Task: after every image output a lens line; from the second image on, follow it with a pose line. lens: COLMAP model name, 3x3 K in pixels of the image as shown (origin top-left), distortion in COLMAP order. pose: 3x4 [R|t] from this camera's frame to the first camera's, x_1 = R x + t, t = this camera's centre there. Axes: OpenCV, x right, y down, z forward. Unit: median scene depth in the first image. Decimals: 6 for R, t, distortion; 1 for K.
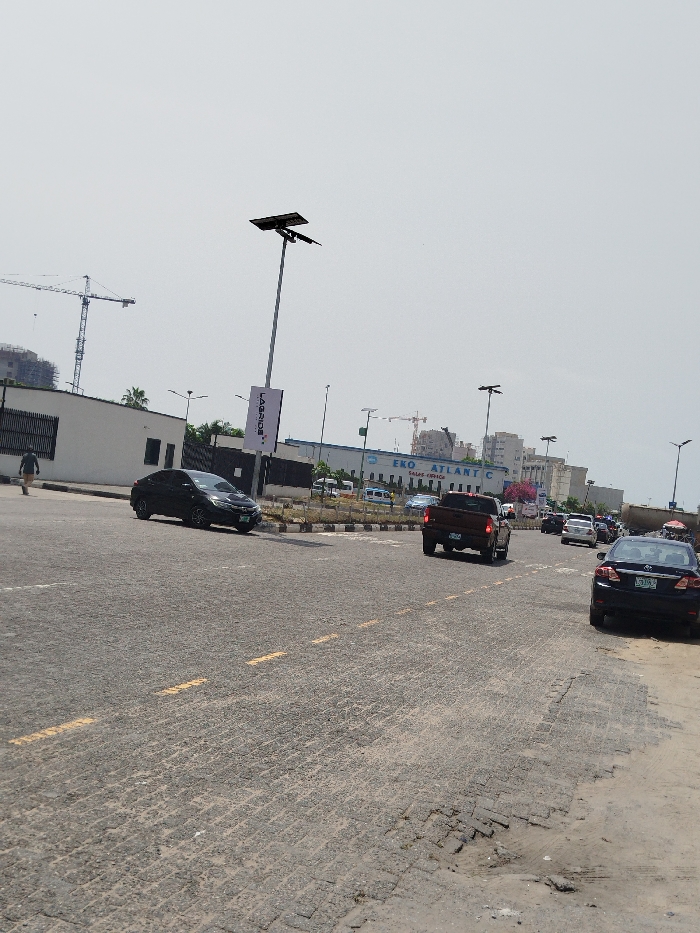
lens RADIAL K [[1111.0, 0, 354.6], [0, 1111.0, 464.8], [0, 0, 1]] dist [0.019006, 0.000000]
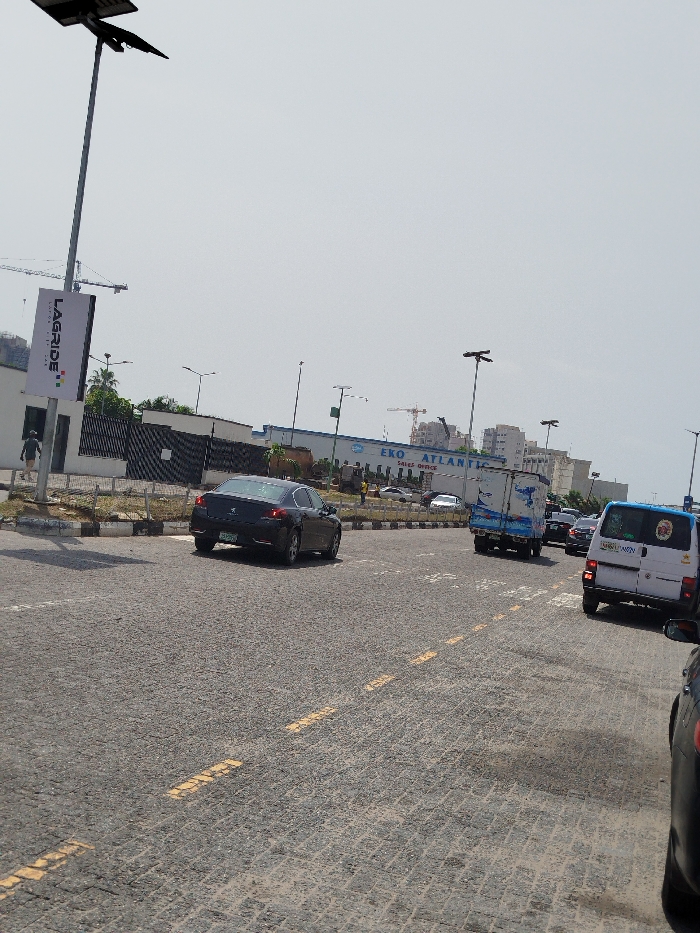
lens RADIAL K [[1111.0, 0, 344.5], [0, 1111.0, 469.3], [0, 0, 1]] dist [0.019006, 0.000000]
pose [[0.999909, 0.008280, -0.010685, 0.014633], [-0.008168, 0.999912, 0.010428, 0.003410], [0.010771, -0.010340, 0.999889, 0.078569]]
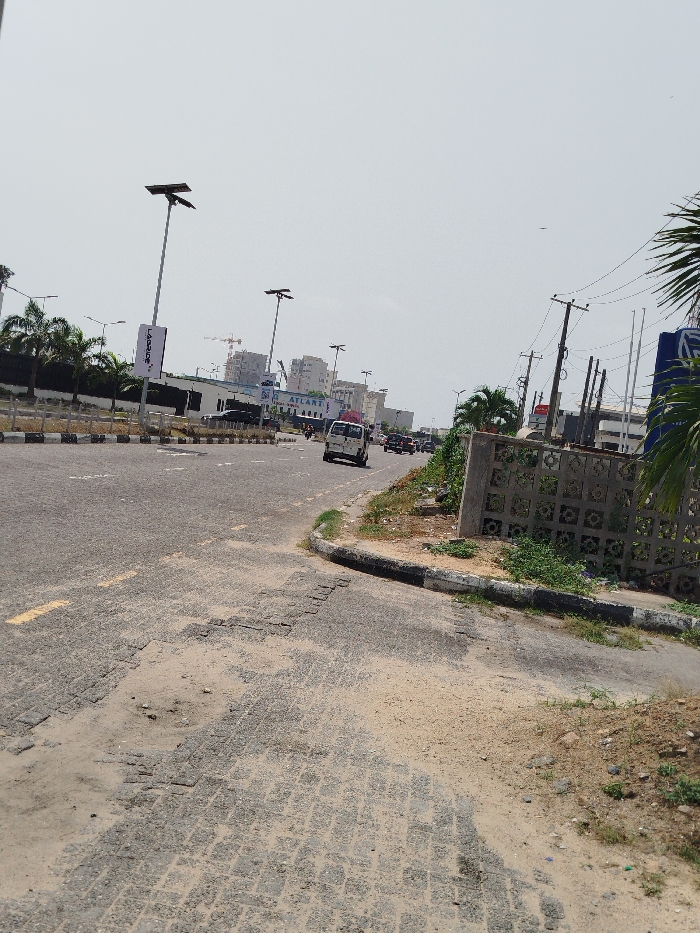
lens RADIAL K [[1111.0, 0, 349.3], [0, 1111.0, 465.0], [0, 0, 1]] dist [0.019006, 0.000000]
pose [[0.981786, 0.029925, 0.187617, -0.017844], [-0.044960, 0.996063, 0.076400, -0.003751], [-0.184592, -0.083443, 0.979267, -0.049127]]
